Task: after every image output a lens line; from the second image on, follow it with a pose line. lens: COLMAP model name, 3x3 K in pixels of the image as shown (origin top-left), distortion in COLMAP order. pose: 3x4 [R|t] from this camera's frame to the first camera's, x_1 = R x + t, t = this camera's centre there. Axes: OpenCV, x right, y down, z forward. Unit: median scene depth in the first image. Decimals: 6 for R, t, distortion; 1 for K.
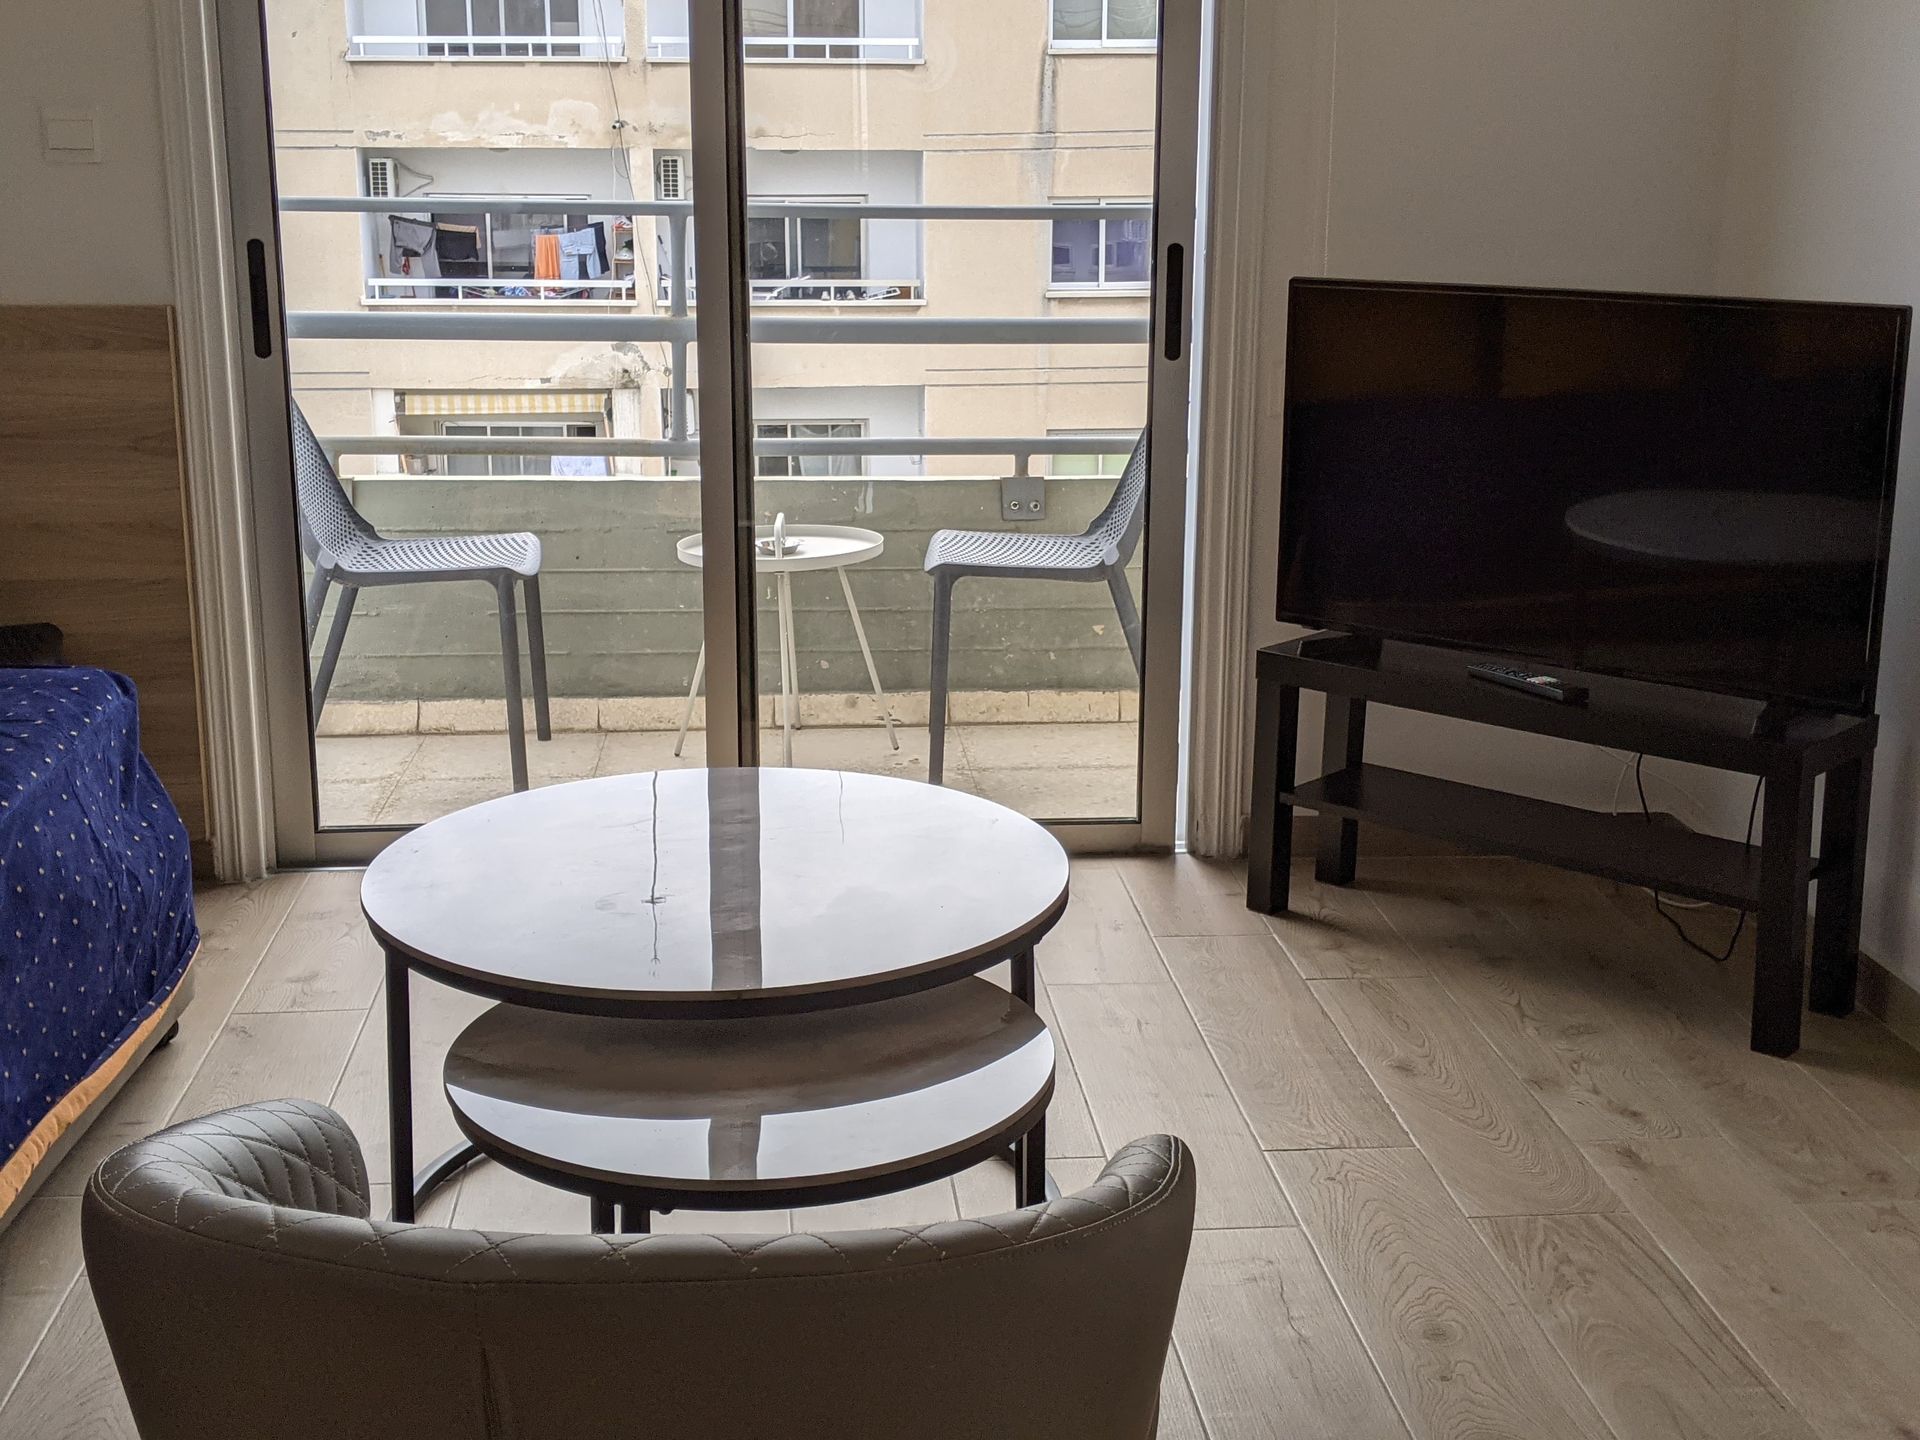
lens RADIAL K [[2234.8, 0, 960.0], [0, 2234.8, 720.0], [0, 0, 1]] dist [-0.028365, -0.013818]
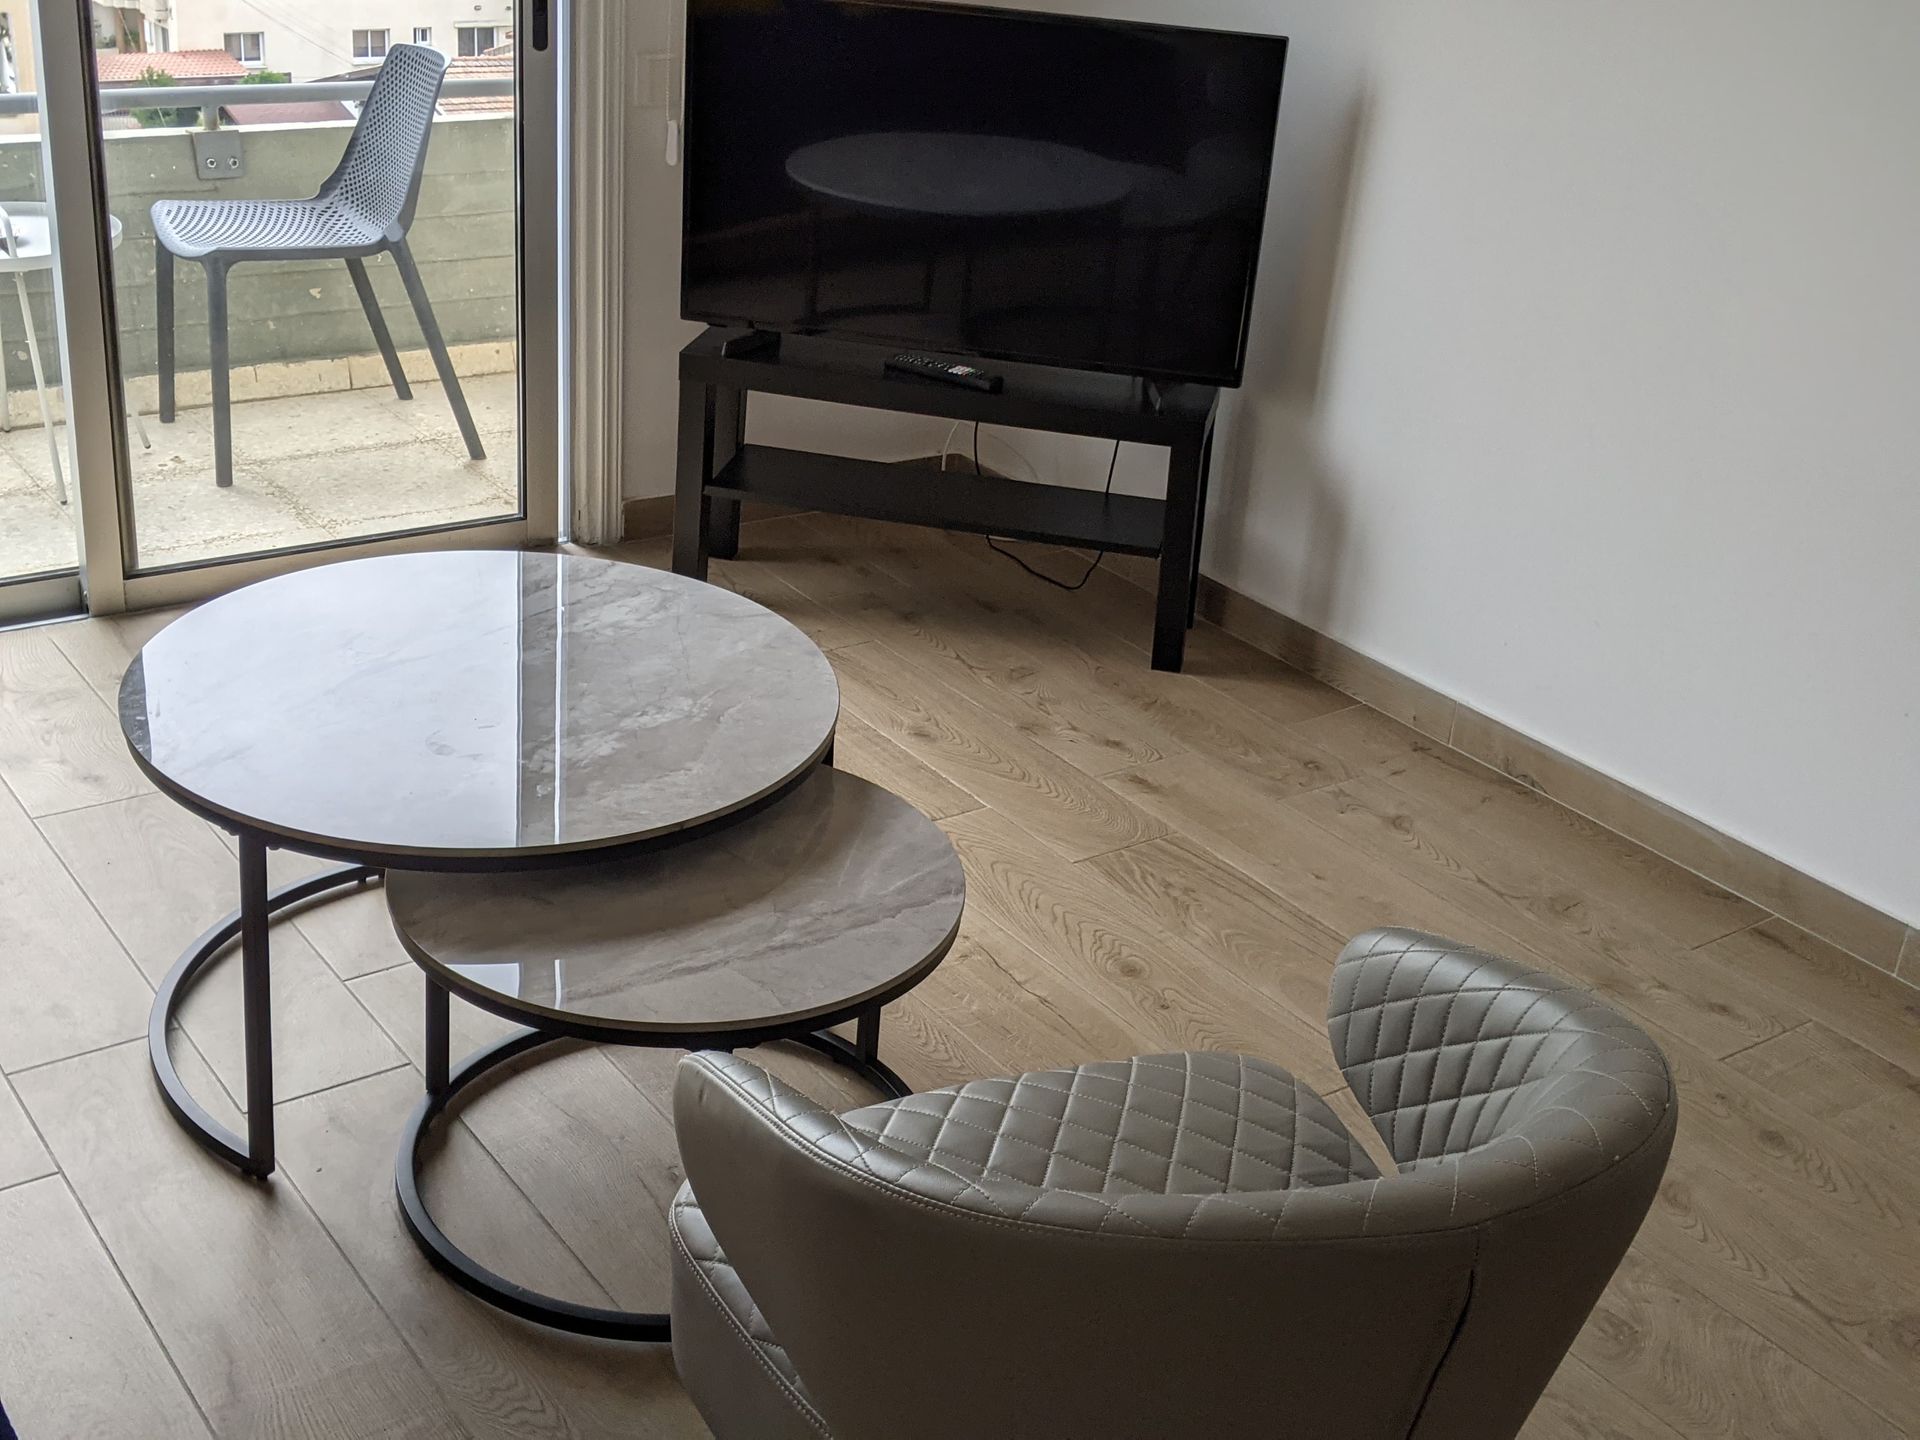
lens RADIAL K [[2192.1, 0, 960.0], [0, 2192.1, 720.0], [0, 0, 1]] dist [0.165936, -0.322182]
pose [[0.849459, -0.168181, 0.500135, -0.316512], [0.056970, 0.971536, 0.229940, -0.099680], [-0.524571, -0.166832, 0.834861, 0.046403]]
